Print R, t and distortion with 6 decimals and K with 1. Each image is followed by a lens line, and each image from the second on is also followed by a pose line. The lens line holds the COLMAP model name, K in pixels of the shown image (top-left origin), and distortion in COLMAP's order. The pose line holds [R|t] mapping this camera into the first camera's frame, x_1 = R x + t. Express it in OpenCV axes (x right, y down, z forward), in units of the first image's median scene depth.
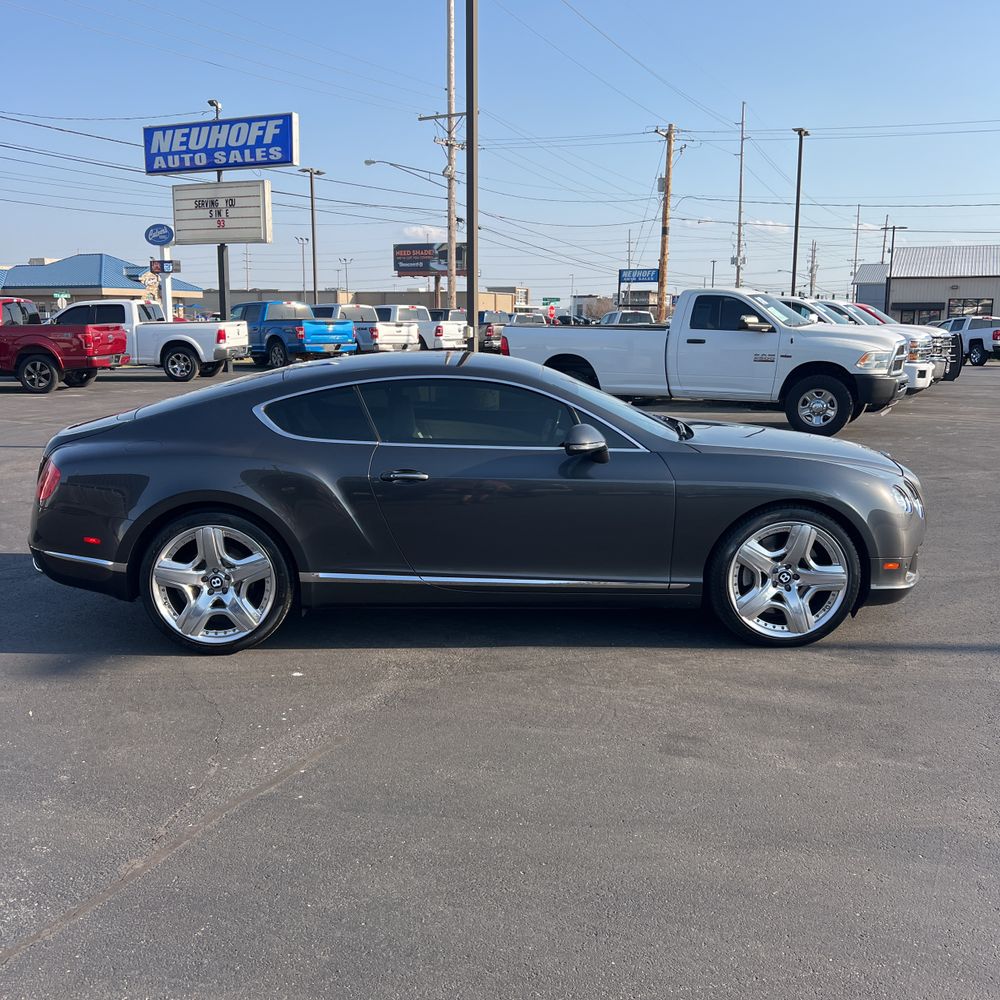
lens RADIAL K [[987.3, 0, 490.8], [0, 987.3, 498.5], [0, 0, 1]] dist [0.134784, -0.363942]
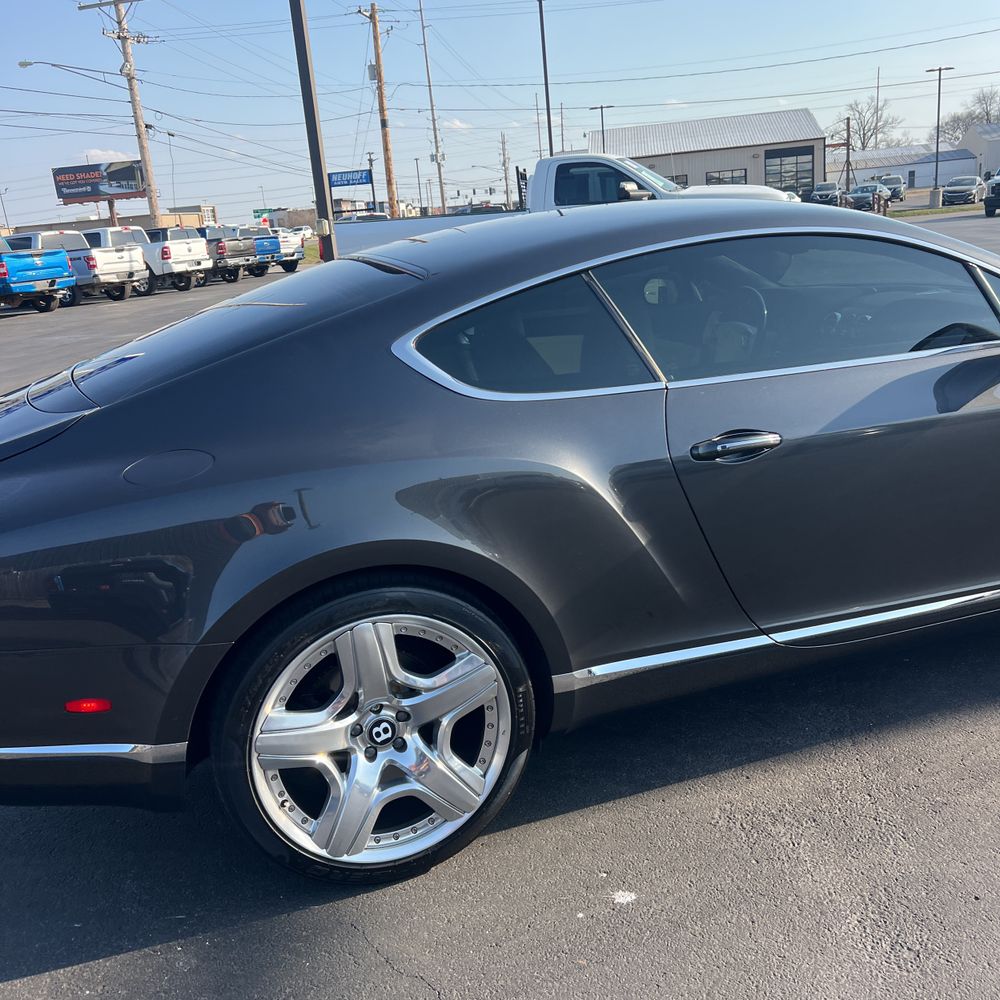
lens RADIAL K [[1003.1, 0, 498.5], [0, 1003.1, 511.6], [0, 0, 1]] dist [0.020918, -0.002675]
pose [[0.951694, -0.167371, 0.257420, -0.058160], [0.141873, 0.983210, 0.114759, -0.011119], [-0.272306, -0.072695, 0.959461, 0.097050]]
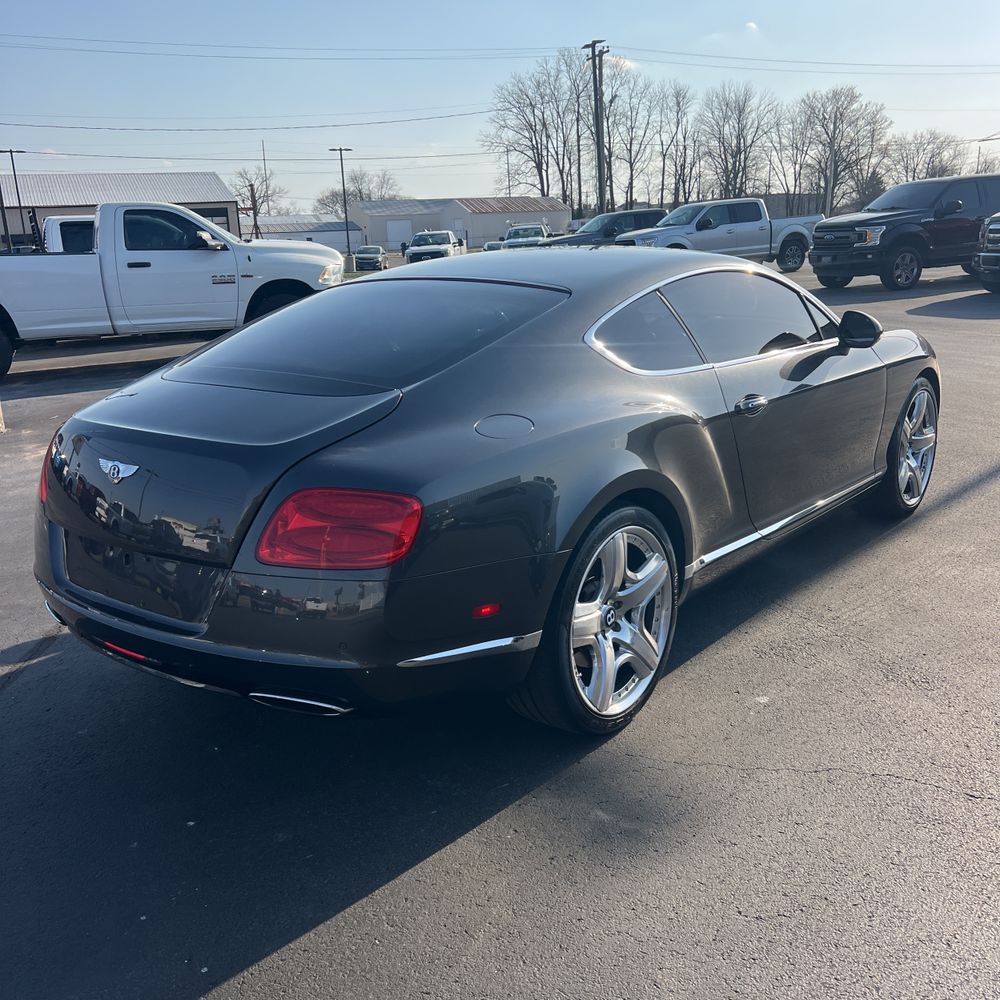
lens RADIAL K [[1003.1, 0, 498.5], [0, 1003.1, 511.6], [0, 0, 1]] dist [0.020918, -0.002675]
pose [[0.656172, -0.228581, 0.719159, -0.136185], [0.174428, 0.973153, 0.150161, -0.015968], [-0.734176, 0.026910, 0.678426, 0.109953]]
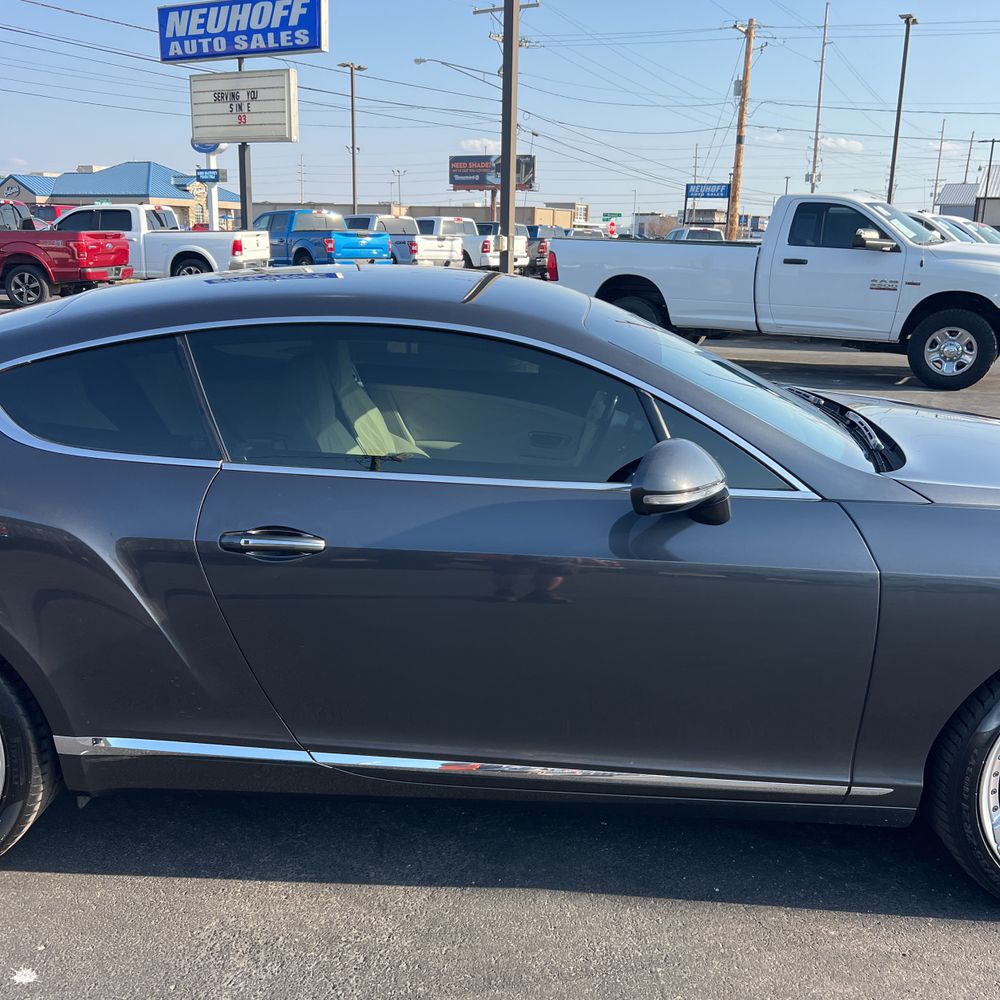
lens RADIAL K [[1006.1, 0, 493.2], [0, 1006.1, 500.7], [0, 0, 1]] dist [0.053542, -0.097563]
pose [[0.998475, 0.029205, -0.046839, 0.005999], [-0.025496, 0.996634, 0.077916, -0.014006], [0.048956, -0.076603, 0.995859, 0.095753]]
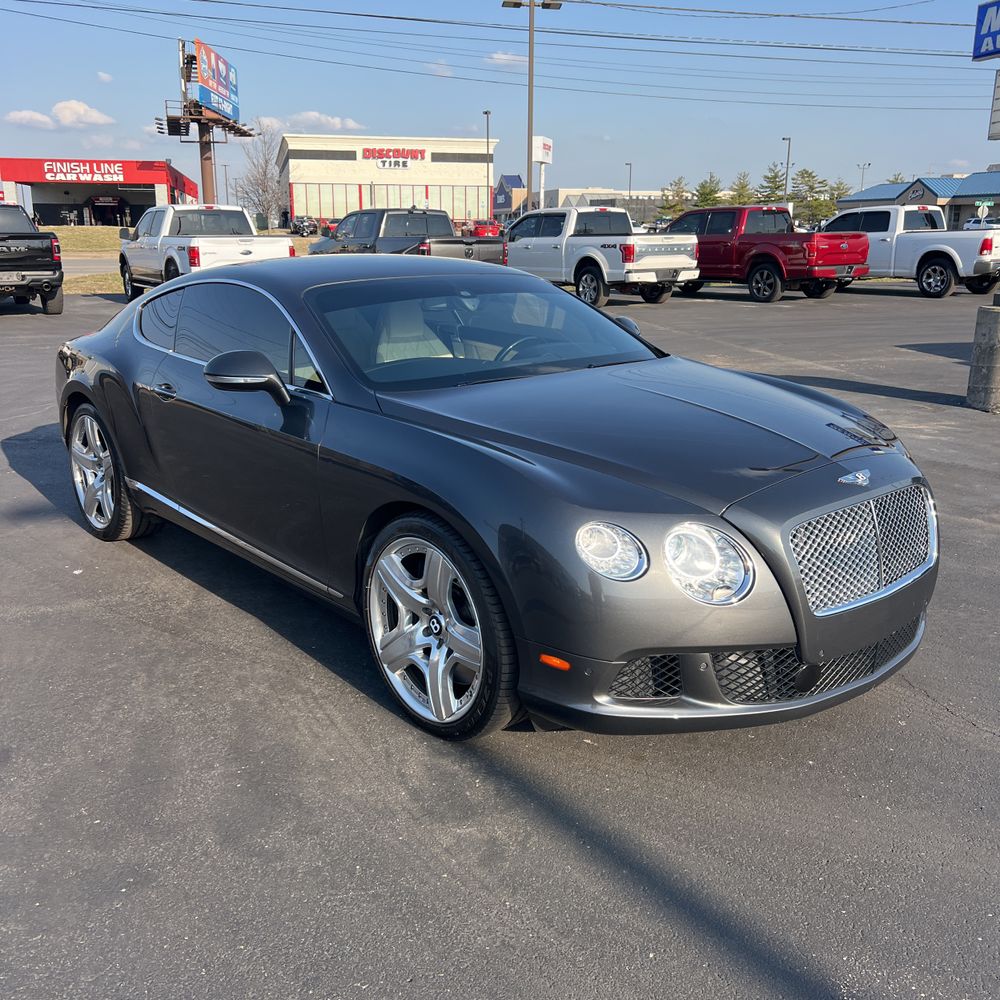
lens RADIAL K [[994.2, 0, 489.3], [0, 994.2, 494.6], [0, 0, 1]] dist [0.037139, -0.030265]
pose [[0.639953, 0.195514, -0.743125, 0.138487], [-0.134738, 0.980657, 0.141977, -0.017340], [0.756509, 0.009269, 0.653918, 0.110527]]
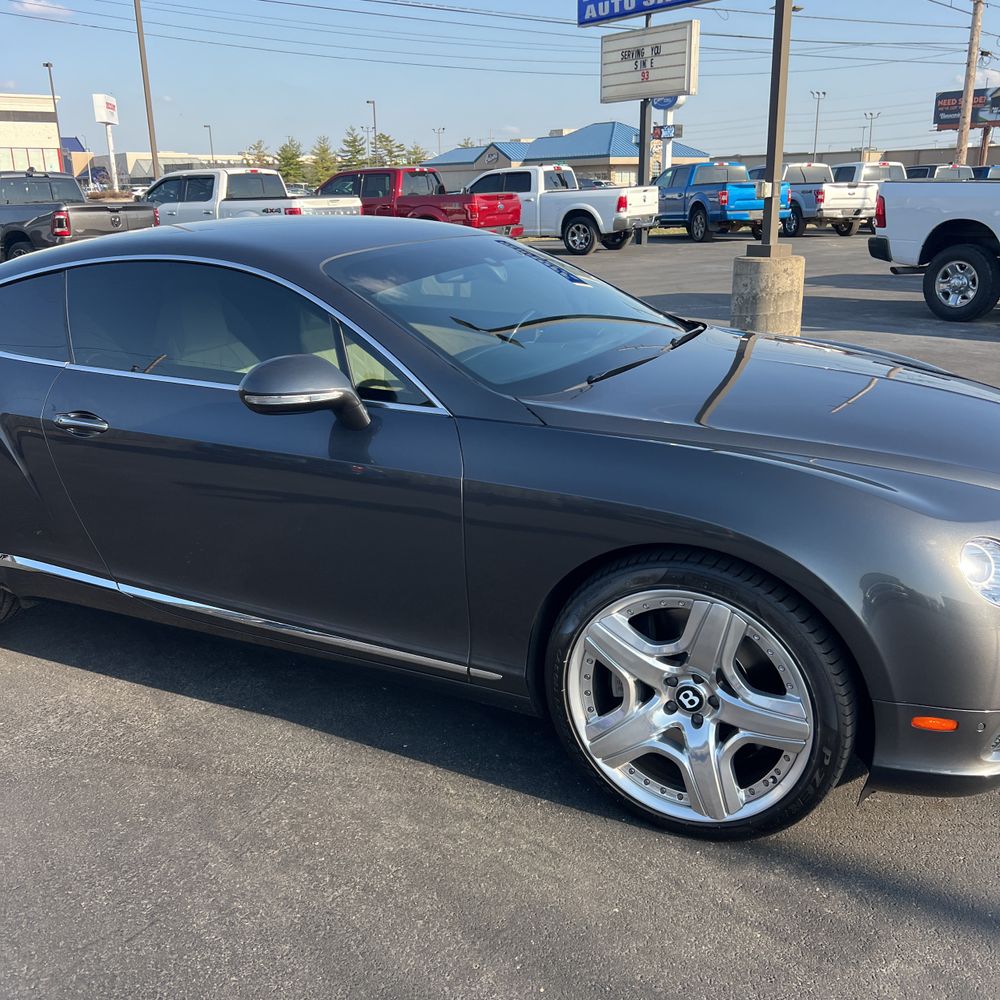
lens RADIAL K [[1007.9, 0, 495.8], [0, 1007.9, 503.2], [0, 0, 1]] dist [0.039334, -0.050064]
pose [[0.886275, 0.119404, -0.447504, 0.075316], [-0.062426, 0.988177, 0.140034, -0.013533], [0.458934, -0.096173, 0.883250, 0.097225]]
